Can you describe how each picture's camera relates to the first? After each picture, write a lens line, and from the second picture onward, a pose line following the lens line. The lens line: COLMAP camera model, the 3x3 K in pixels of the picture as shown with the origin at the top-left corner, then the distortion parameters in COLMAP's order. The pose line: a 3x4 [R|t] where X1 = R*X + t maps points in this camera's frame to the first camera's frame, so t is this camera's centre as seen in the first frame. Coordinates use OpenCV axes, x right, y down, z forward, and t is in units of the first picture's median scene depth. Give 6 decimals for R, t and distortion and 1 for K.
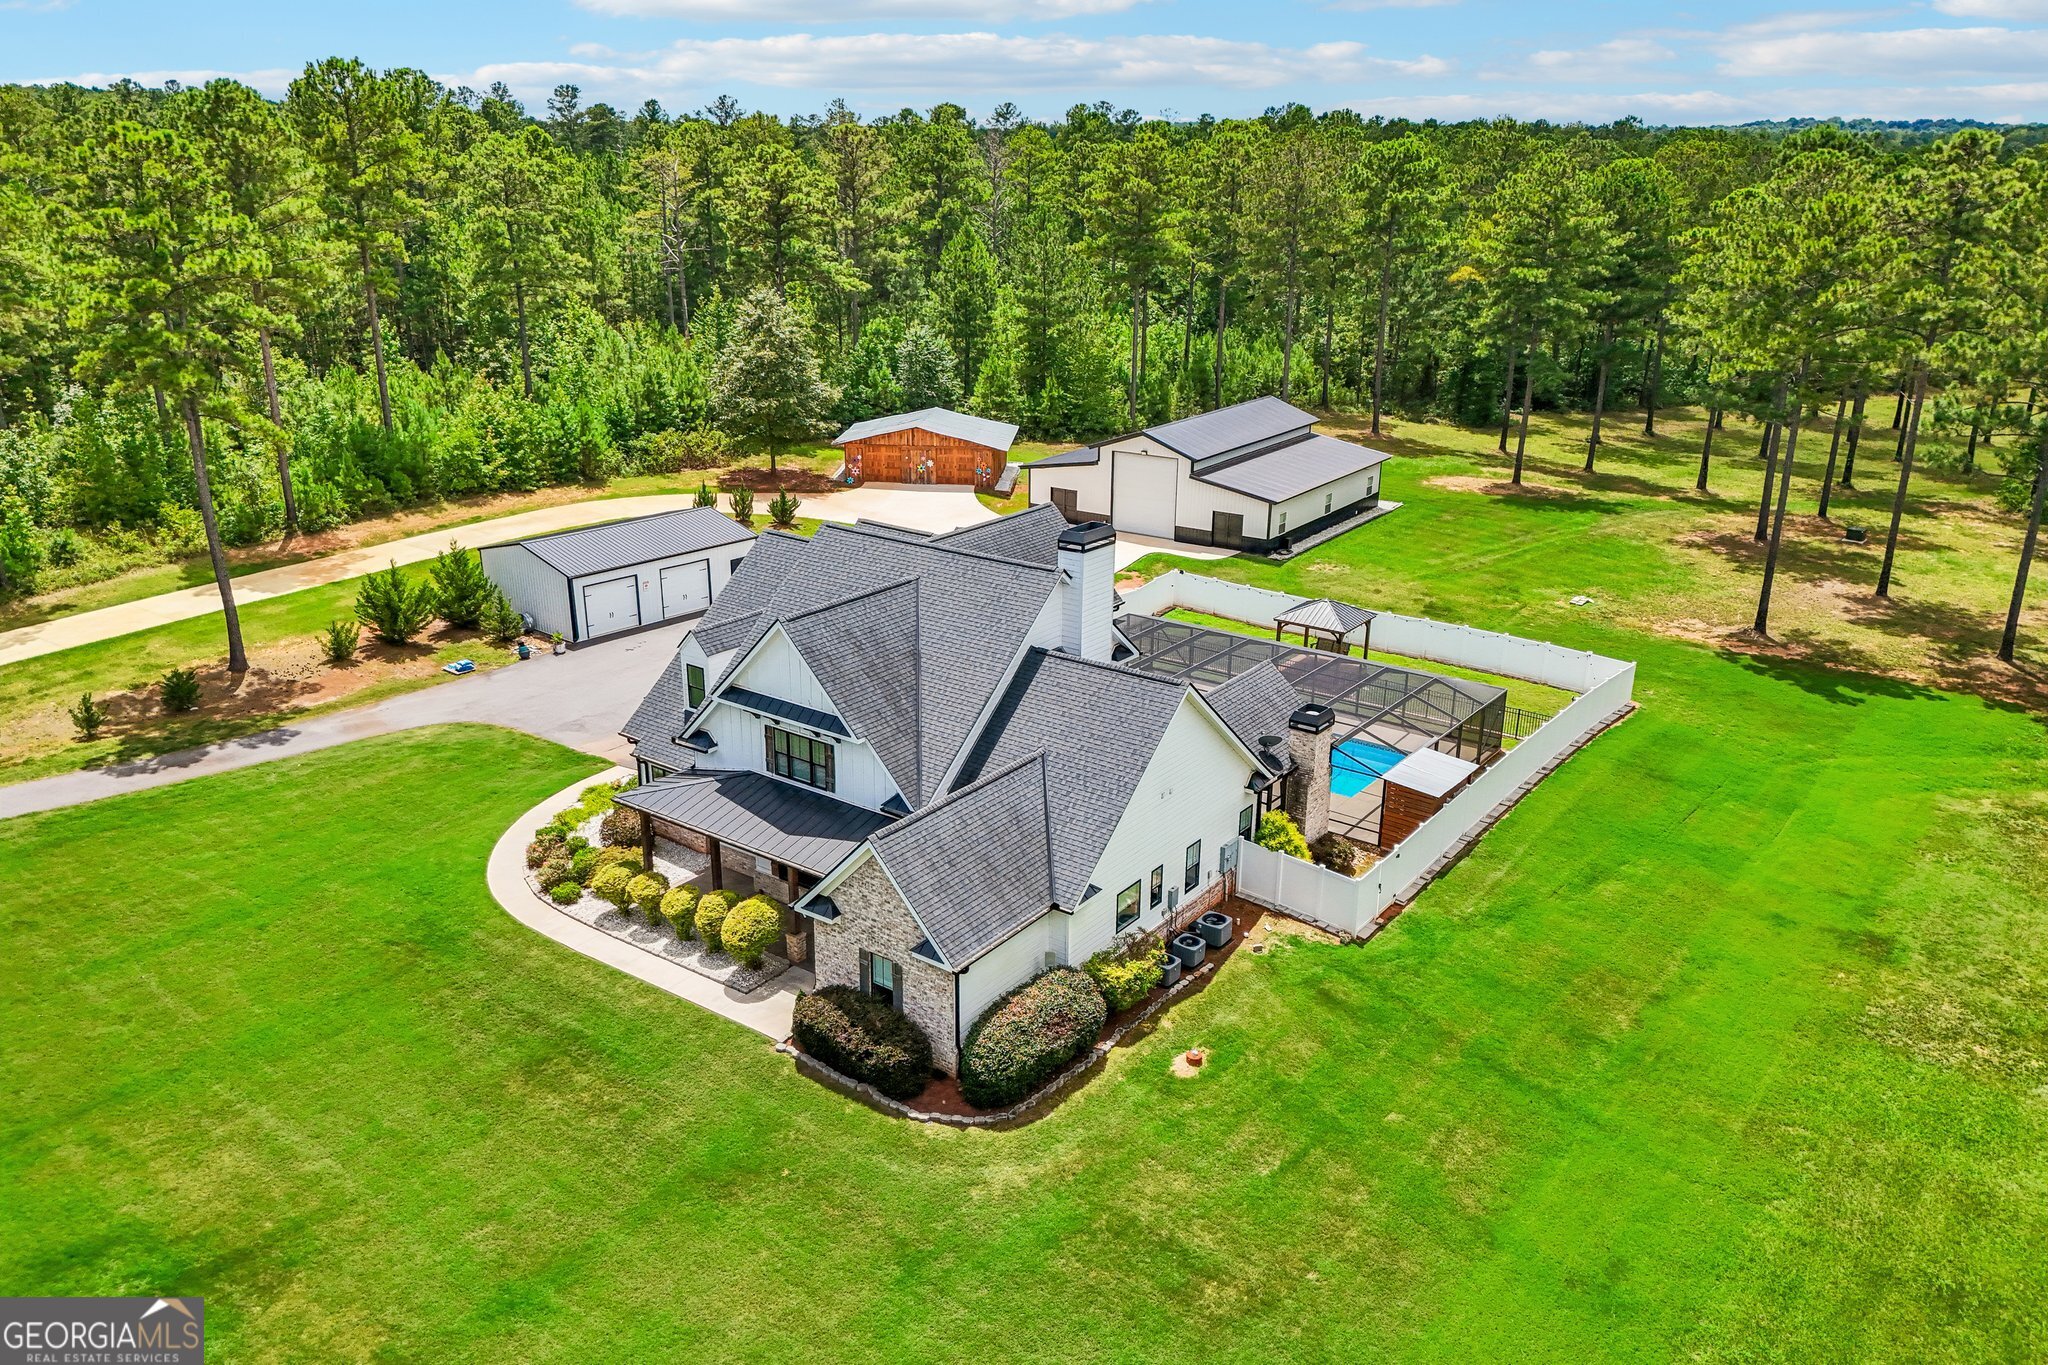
lens RADIAL K [[1510.7, 0, 1025.3], [0, 1510.7, 678.4], [0, 0, 1]] dist [0.071622, -0.065108]
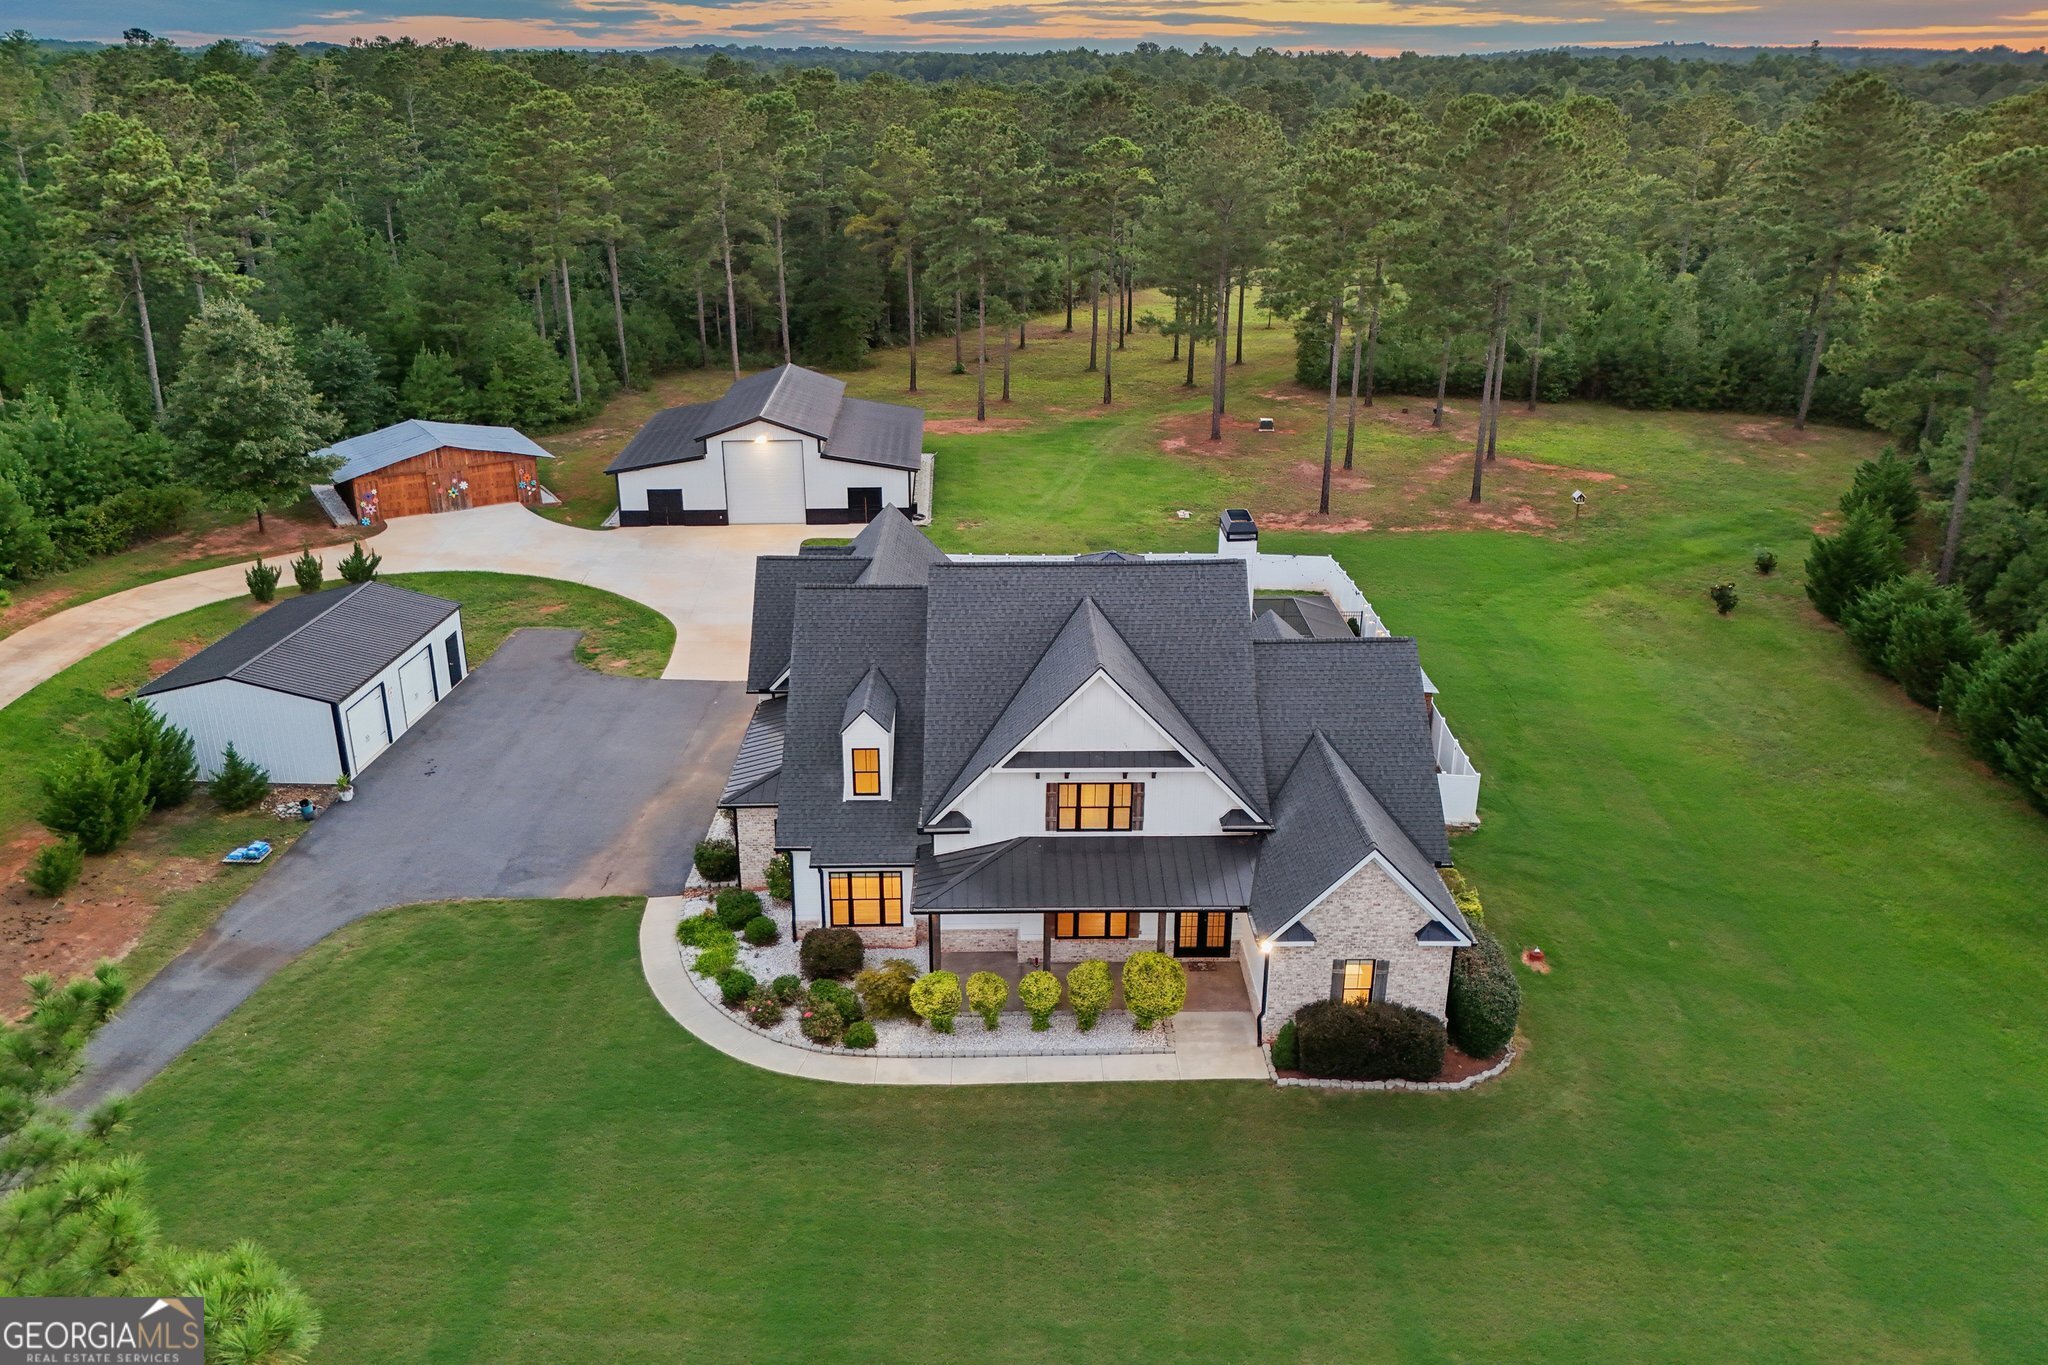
lens RADIAL K [[1535.0, 0, 1019.6], [0, 1535.0, 628.8], [0, 0, 1]] dist [0.063867, -0.061404]
pose [[0.796432, -0.214505, 0.565405, -0.708605], [0.207211, 0.975175, 0.078087, -0.142962], [-0.568119, 0.054968, 0.821109, 0.218253]]
